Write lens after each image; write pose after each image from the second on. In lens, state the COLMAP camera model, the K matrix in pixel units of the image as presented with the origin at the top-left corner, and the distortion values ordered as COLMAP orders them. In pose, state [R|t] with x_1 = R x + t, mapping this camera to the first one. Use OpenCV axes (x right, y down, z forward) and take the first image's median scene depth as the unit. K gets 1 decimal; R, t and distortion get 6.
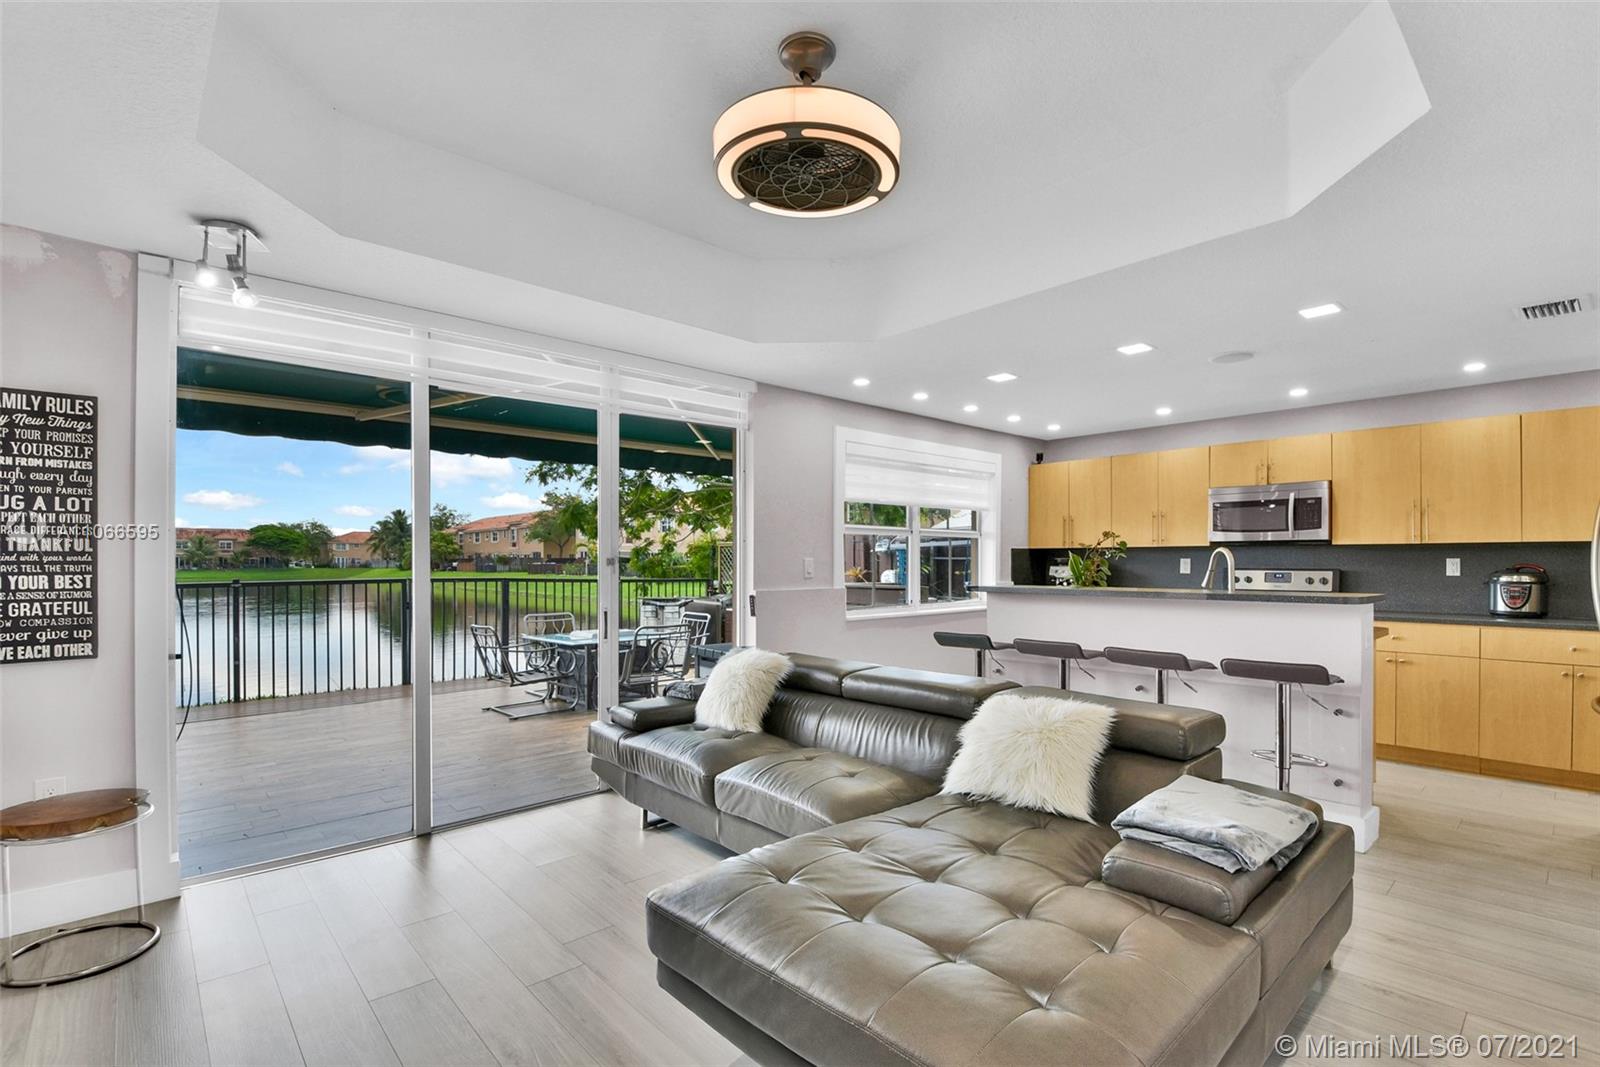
lens RADIAL K [[734.1, 0, 787.3], [0, 734.1, 560.1], [0, 0, 1]] dist [0.001600, -0.014931]
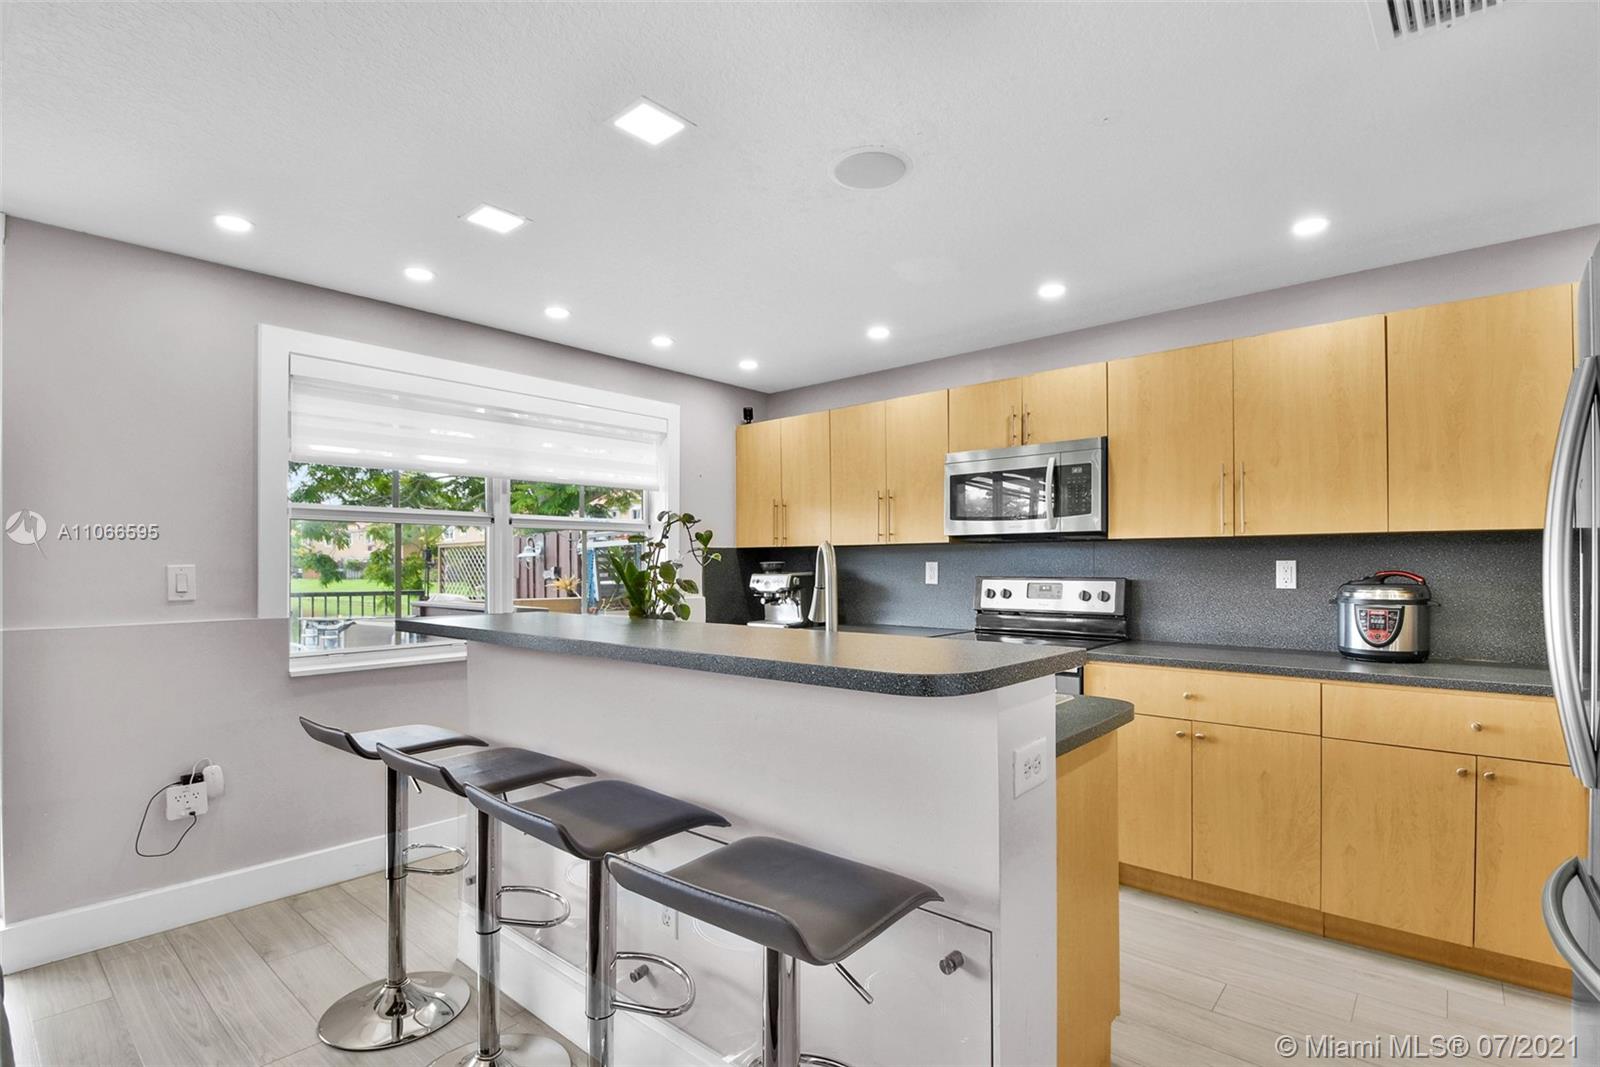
lens RADIAL K [[744.8, 0, 819.2], [0, 744.8, 558.1], [0, 0, 1]] dist [0.015809, -0.024236]
pose [[0.991376, -0.003229, 0.131011, 0.419078], [0.004202, 0.999966, -0.007148, -0.001347], [-0.130984, 0.007637, 0.991355, 0.403876]]
